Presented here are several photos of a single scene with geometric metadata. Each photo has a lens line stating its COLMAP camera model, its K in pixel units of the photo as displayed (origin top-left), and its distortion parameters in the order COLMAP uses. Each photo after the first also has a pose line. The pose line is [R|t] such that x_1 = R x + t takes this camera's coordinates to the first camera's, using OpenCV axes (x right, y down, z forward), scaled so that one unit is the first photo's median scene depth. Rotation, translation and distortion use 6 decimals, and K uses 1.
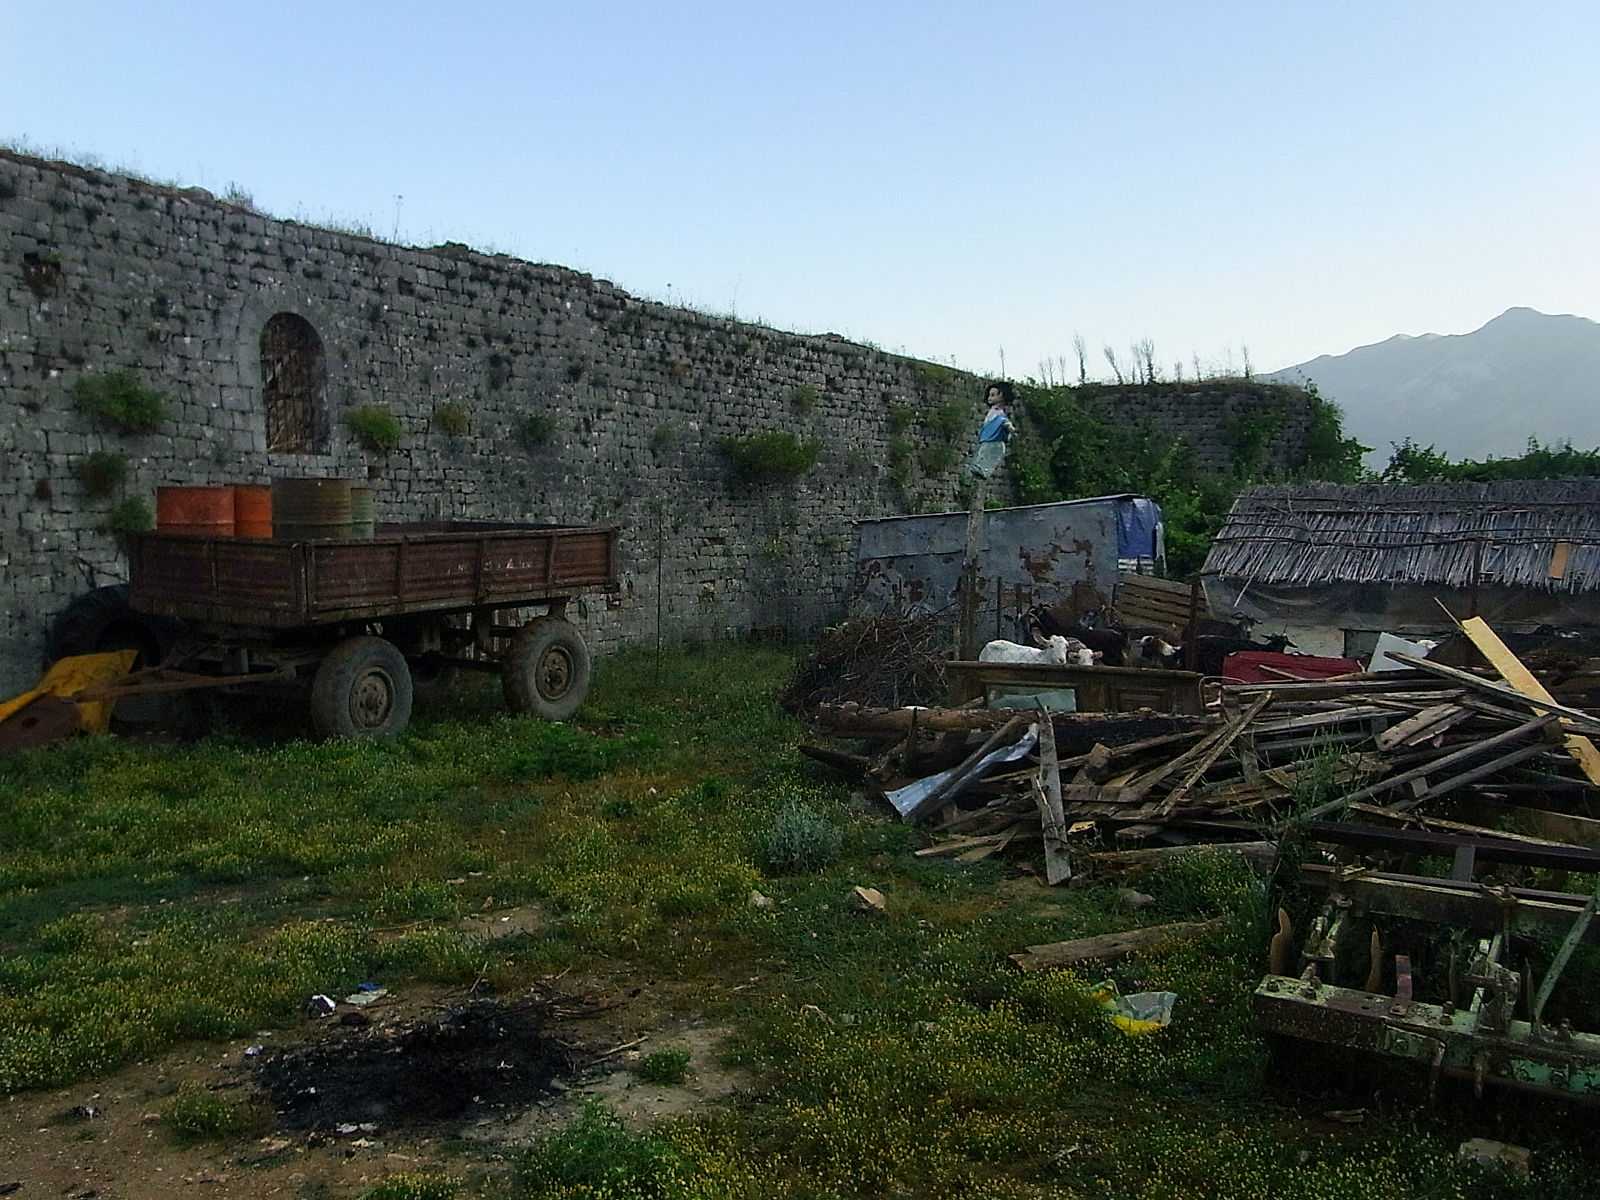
lens RADIAL K [[1383.5, 0, 800.0], [0, 1383.5, 600.0], [0, 0, 1]] dist [-0.000330, 0.000261]
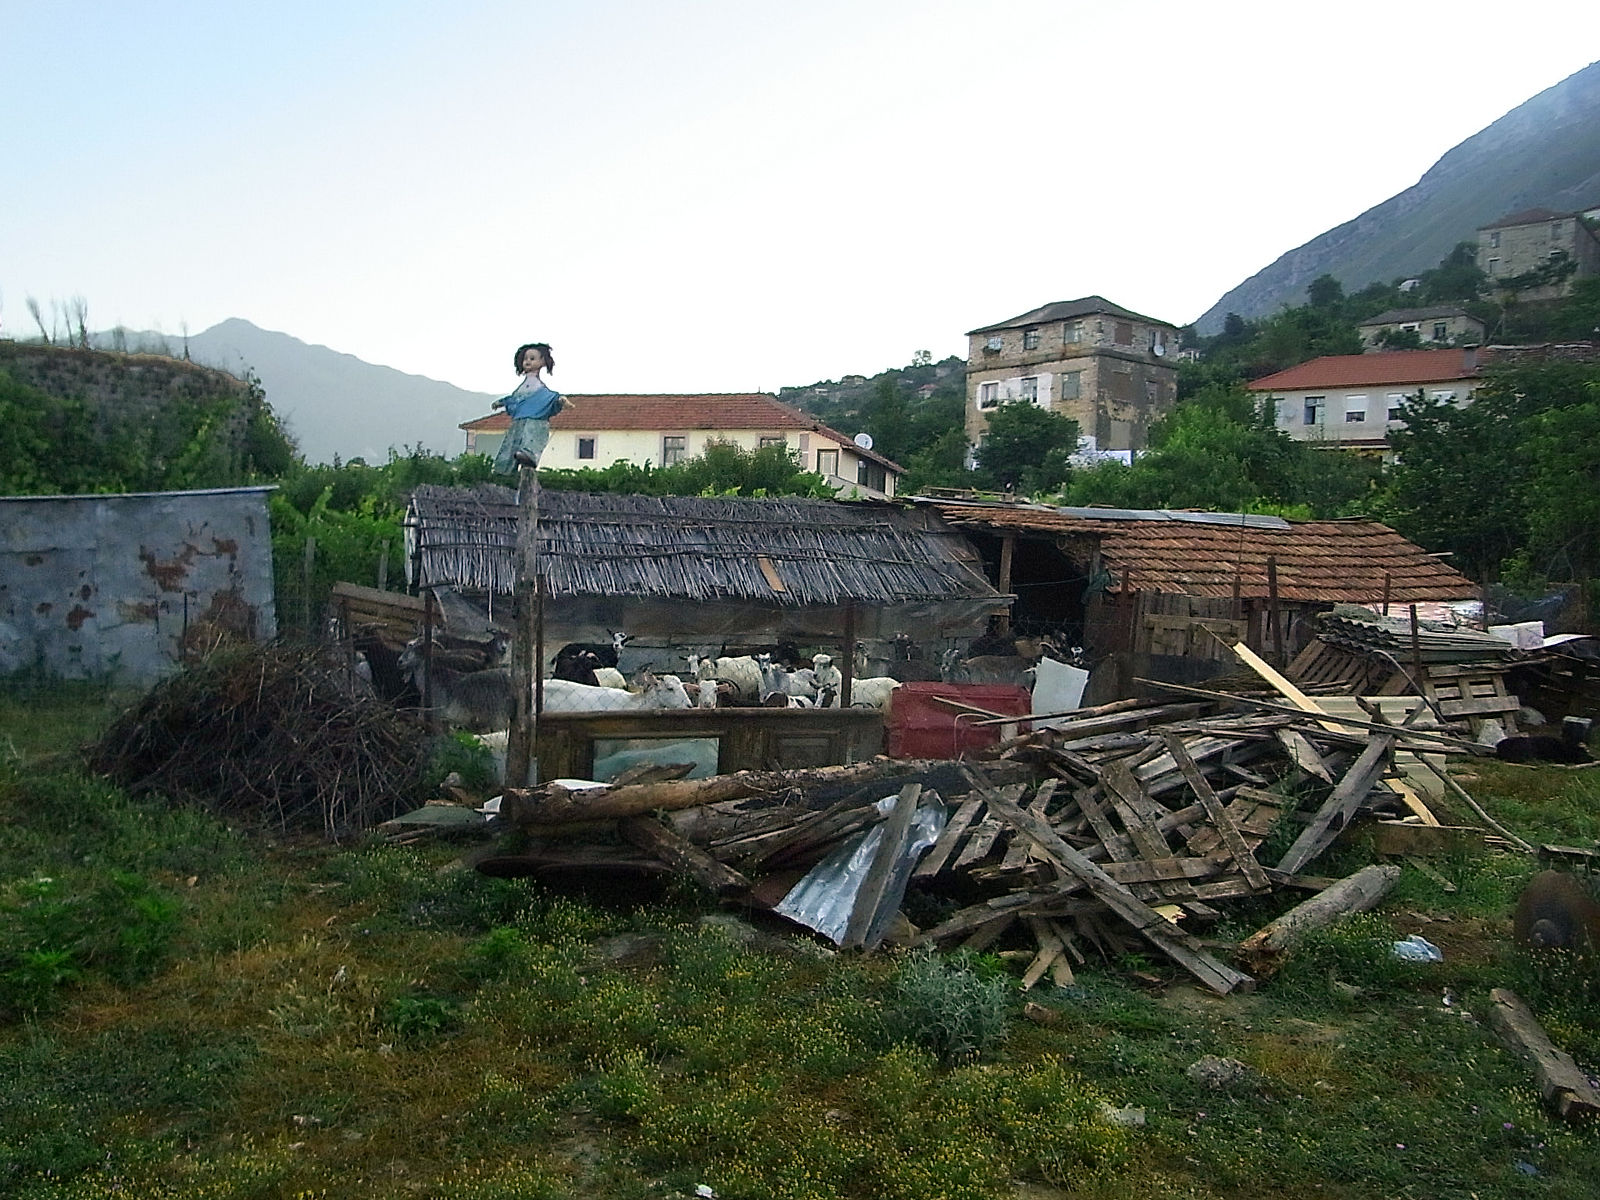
lens RADIAL K [[1383.5, 0, 800.0], [0, 1383.5, 600.0], [0, 0, 1]] dist [-0.000330, 0.000261]
pose [[0.641083, -0.004041, 0.767461, -0.149576], [0.003451, 0.999991, 0.002382, -0.006797], [-0.767464, 0.001121, 0.641091, 0.172136]]
